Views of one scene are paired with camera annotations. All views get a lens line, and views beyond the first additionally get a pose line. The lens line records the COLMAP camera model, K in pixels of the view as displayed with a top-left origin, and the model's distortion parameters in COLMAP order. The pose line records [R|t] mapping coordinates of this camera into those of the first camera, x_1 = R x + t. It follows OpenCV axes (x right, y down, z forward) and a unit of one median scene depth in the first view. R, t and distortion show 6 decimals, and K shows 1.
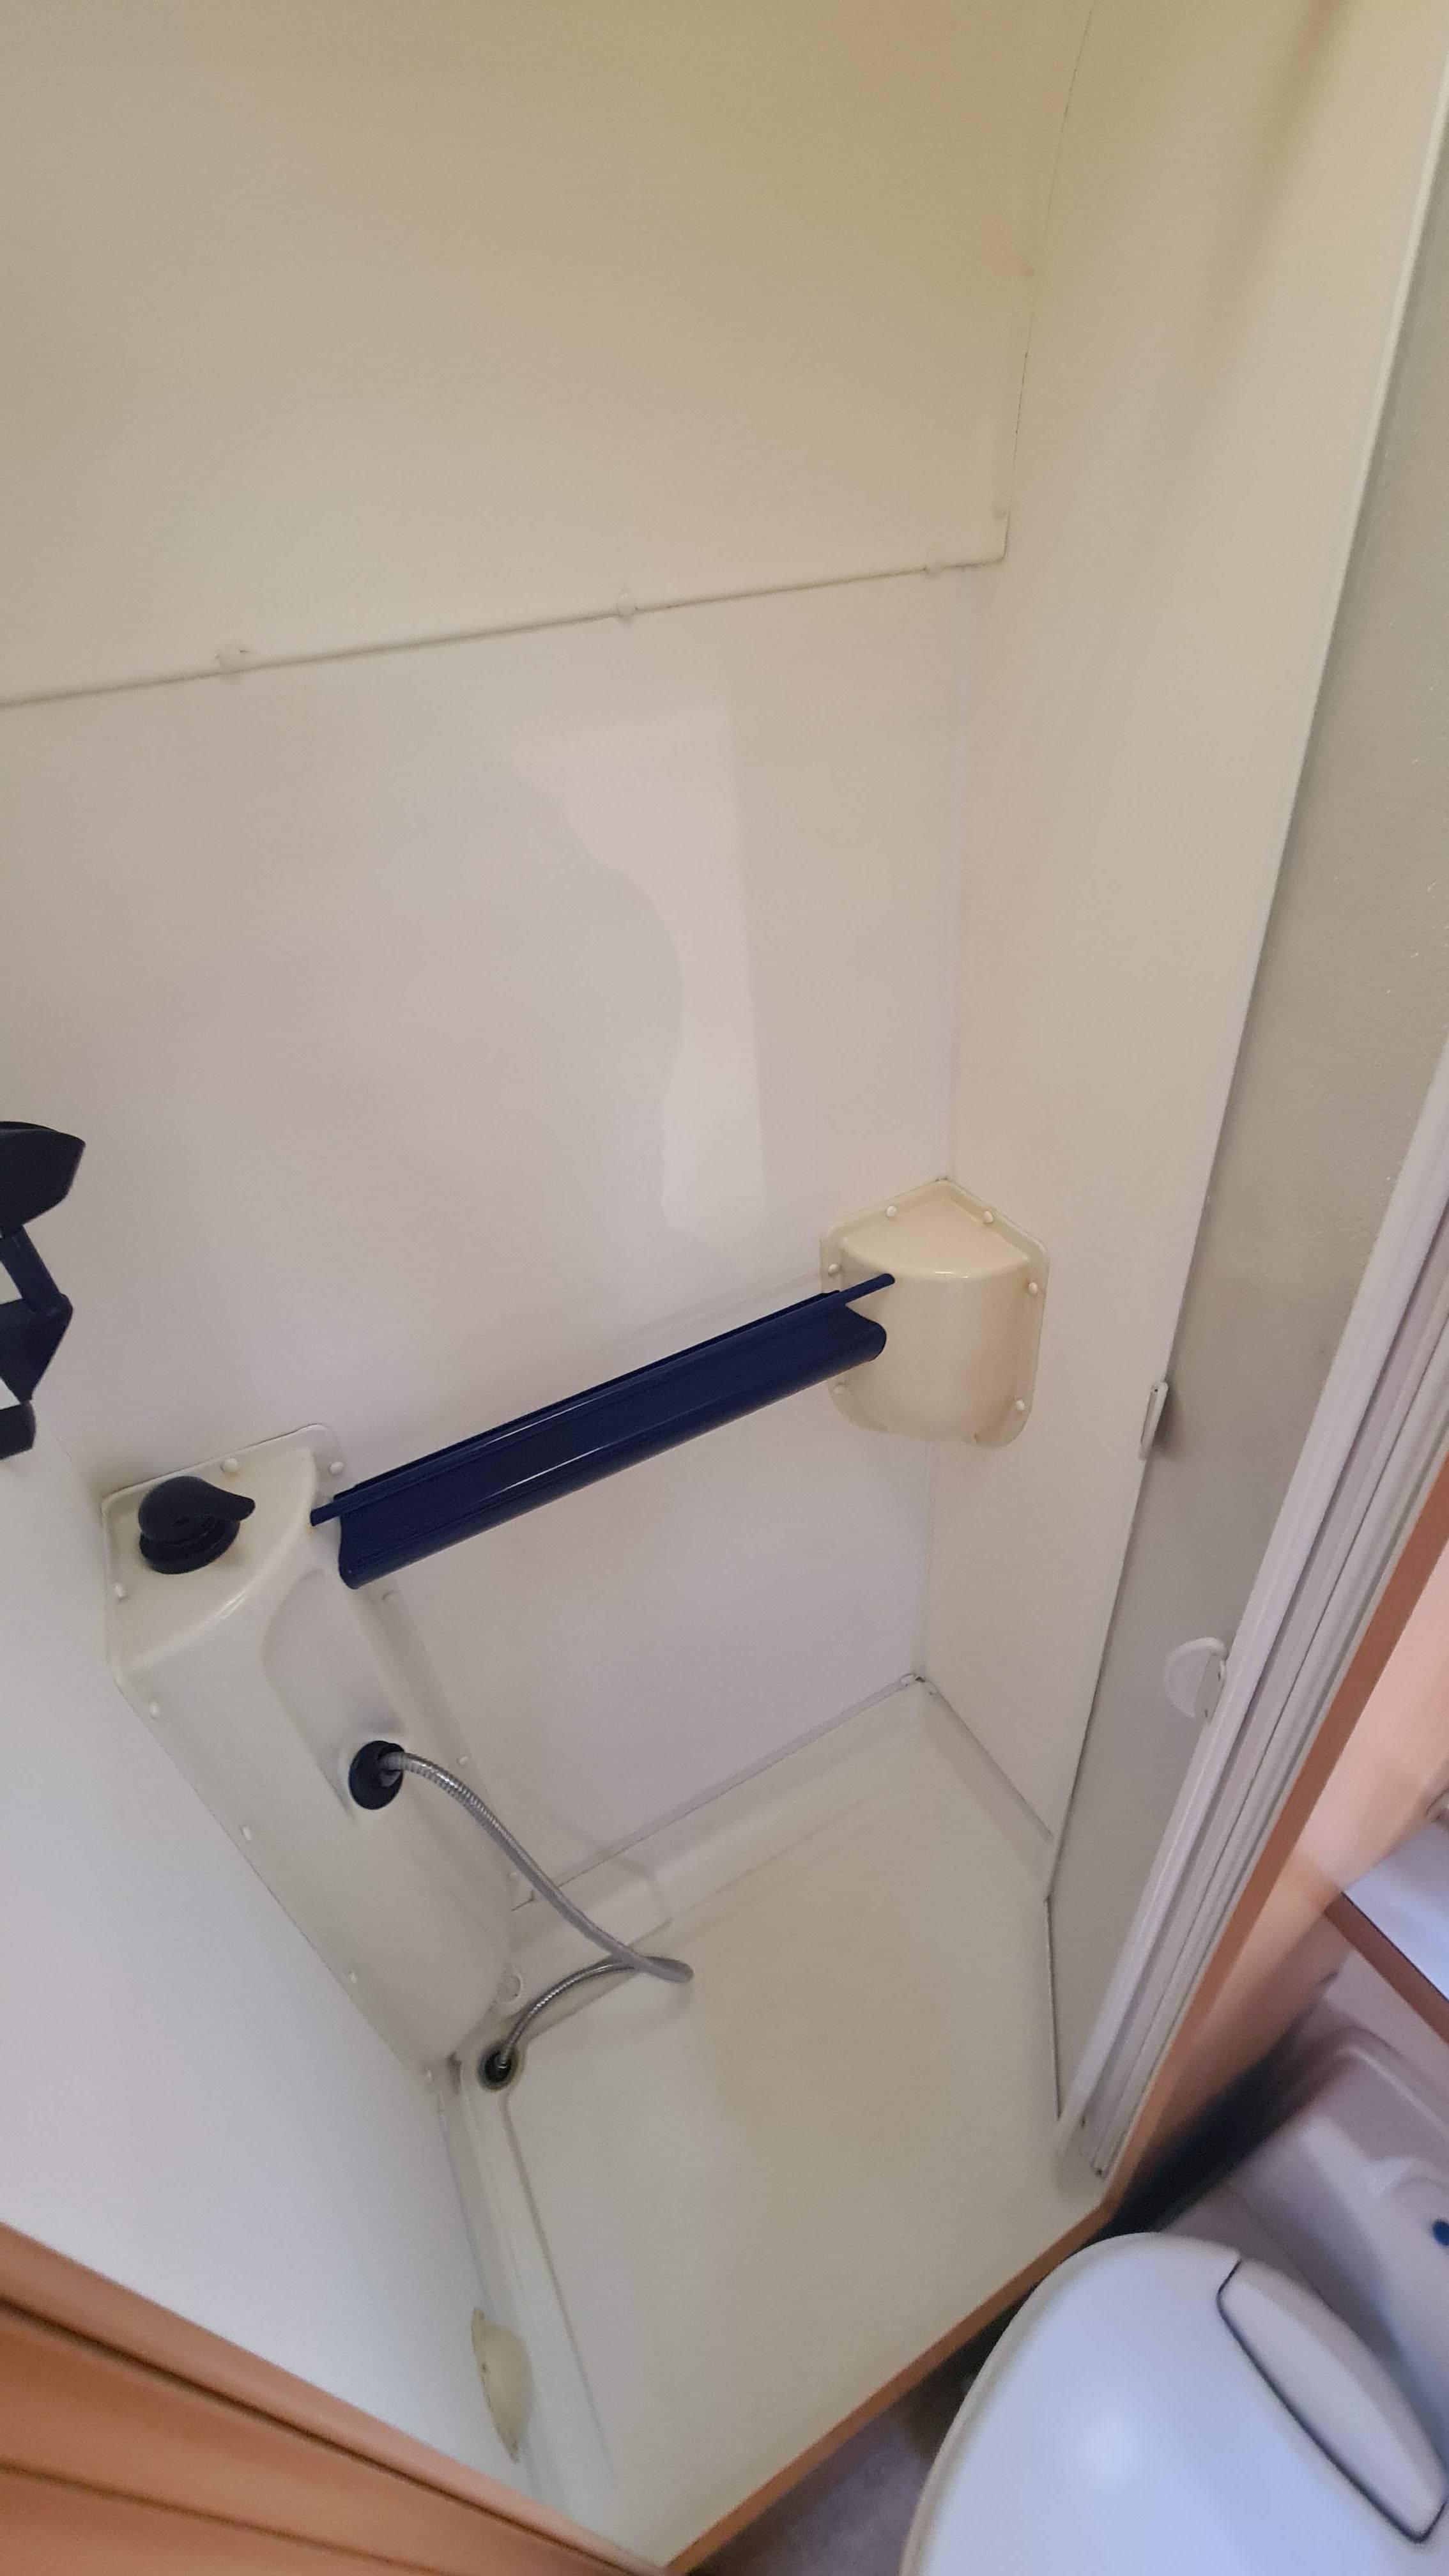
lens RADIAL K [[1058.0, 0, 725.5], [0, 1058.0, 1292.1], [0, 0, 1]] dist [-0.000669, -0.000177]
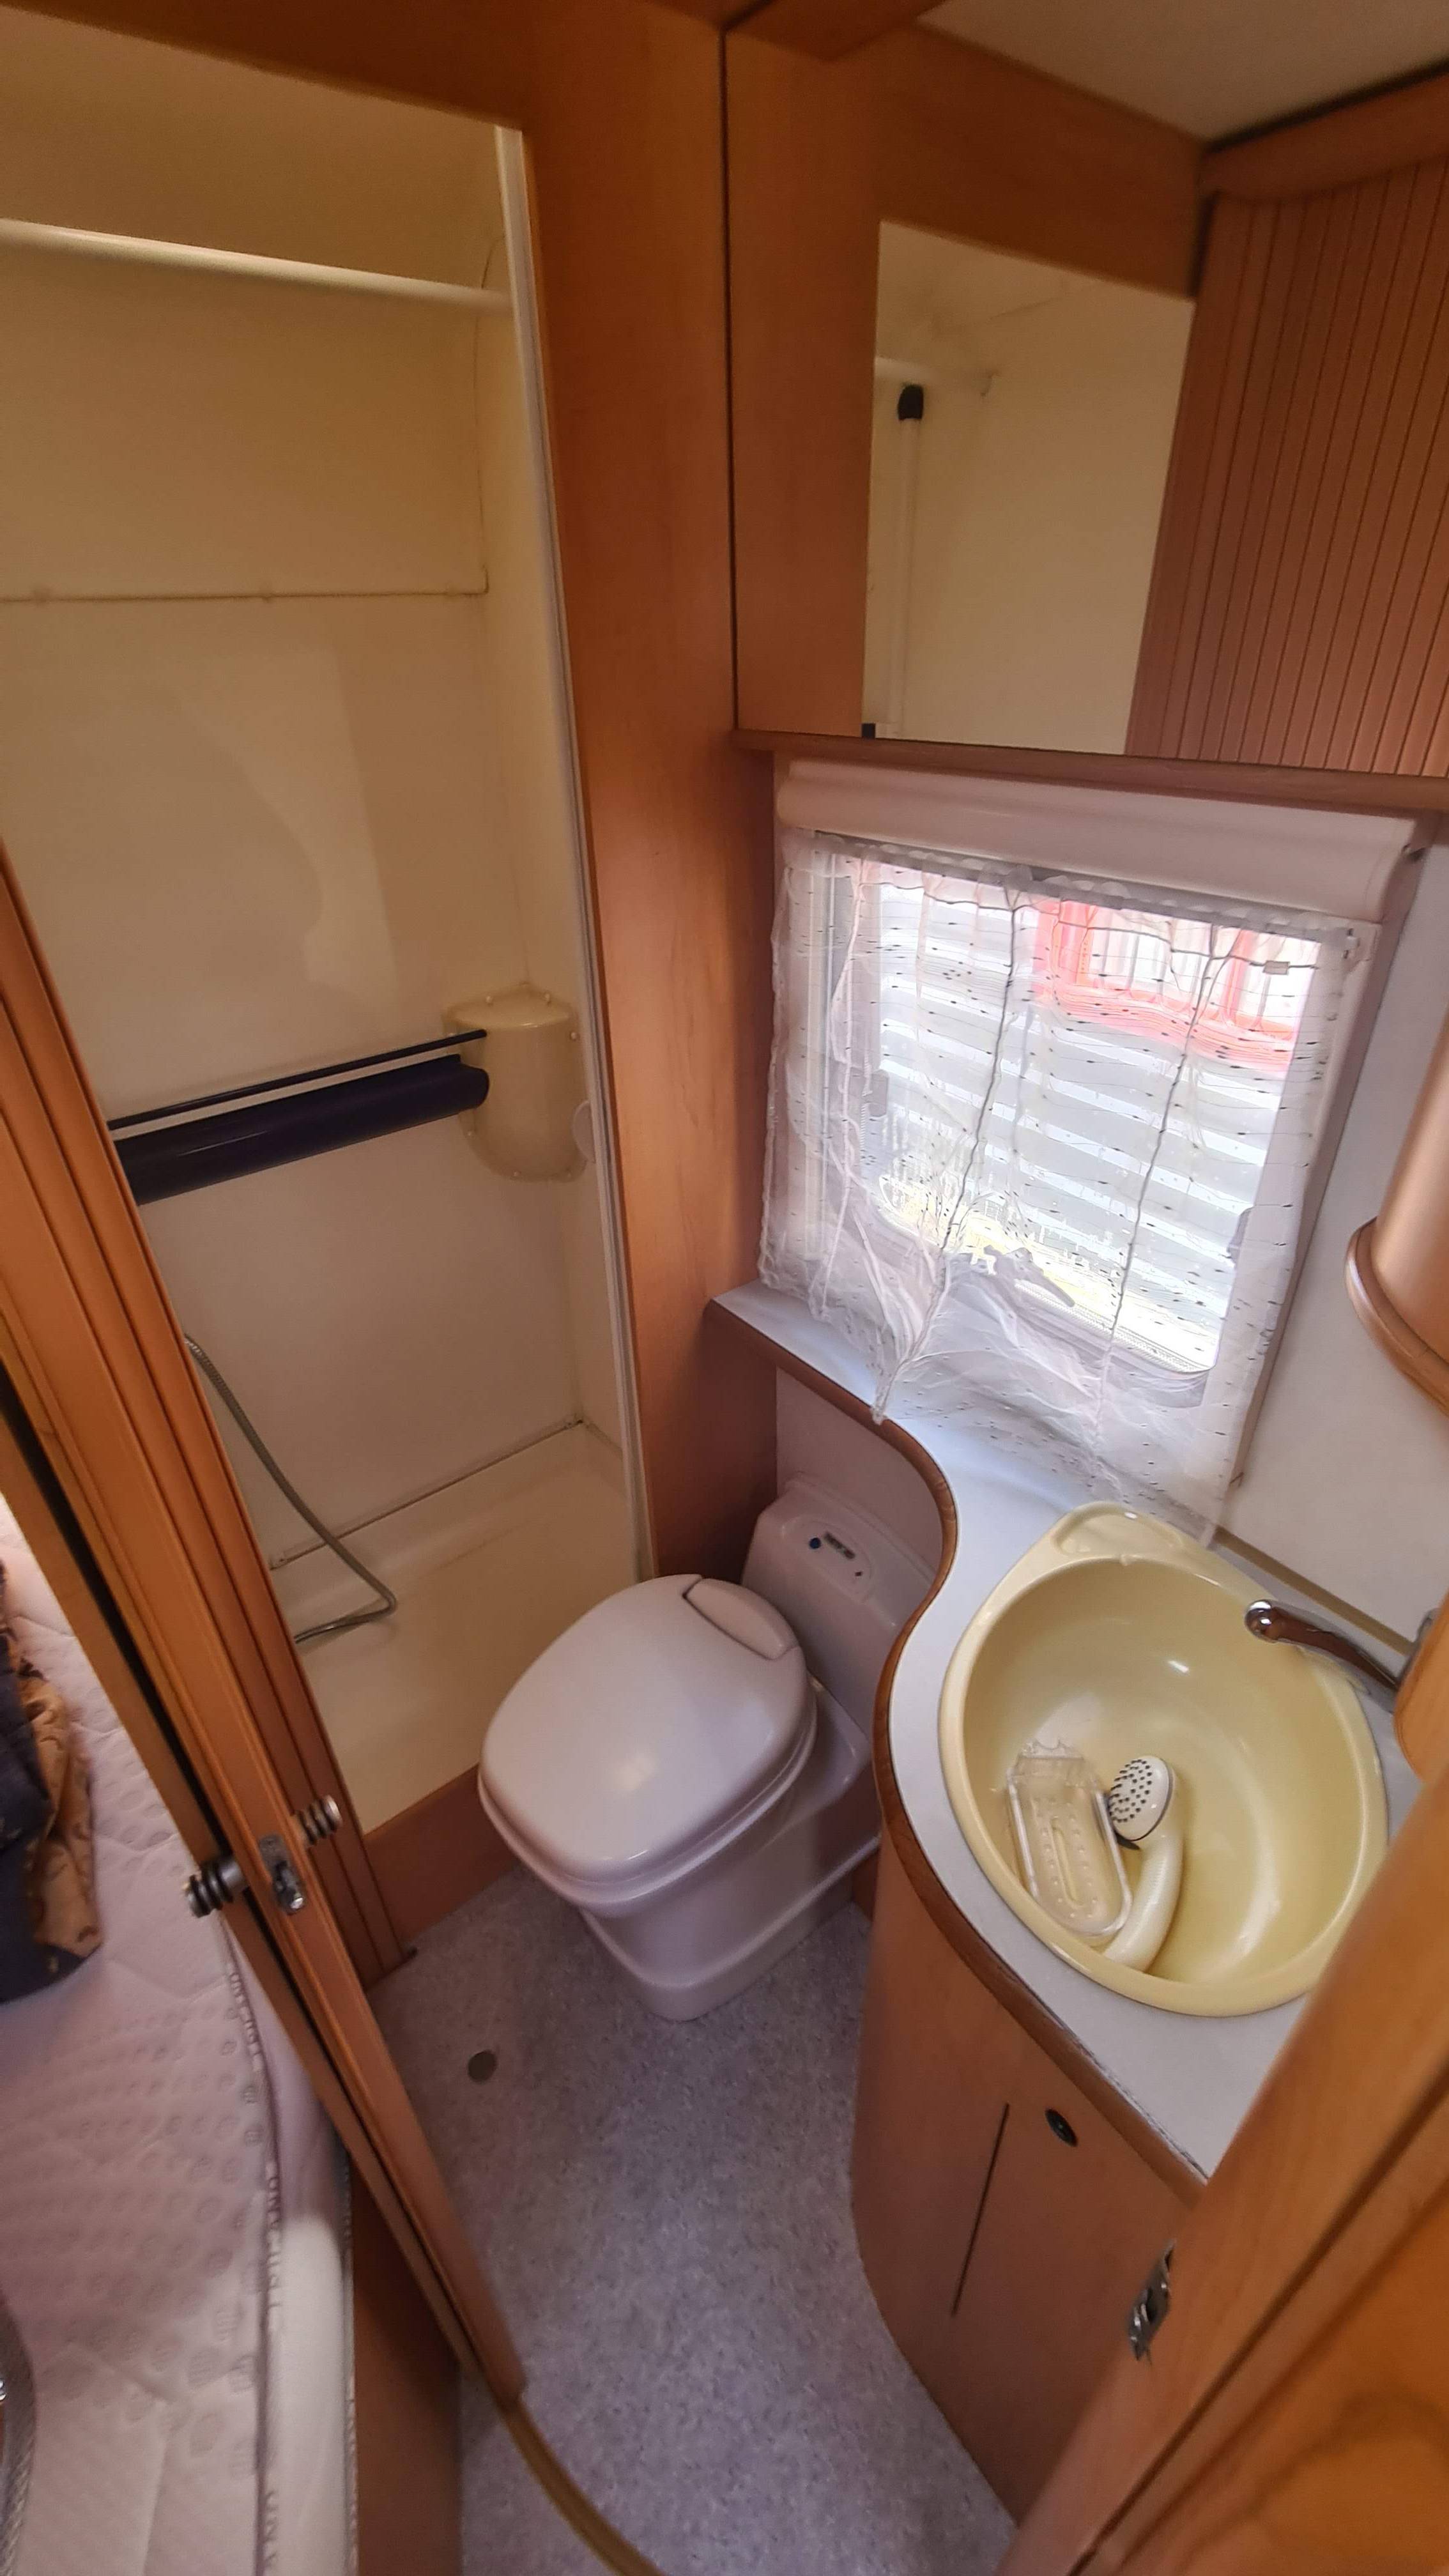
lens RADIAL K [[1058.0, 0, 725.5], [0, 1058.0, 1292.1], [0, 0, 1]] dist [-0.000669, -0.000177]
pose [[0.984024, -0.040233, 0.173429, 0.233819], [0.057021, 0.994038, -0.092933, 0.570822], [-0.168656, 0.101338, 0.980452, -0.604813]]
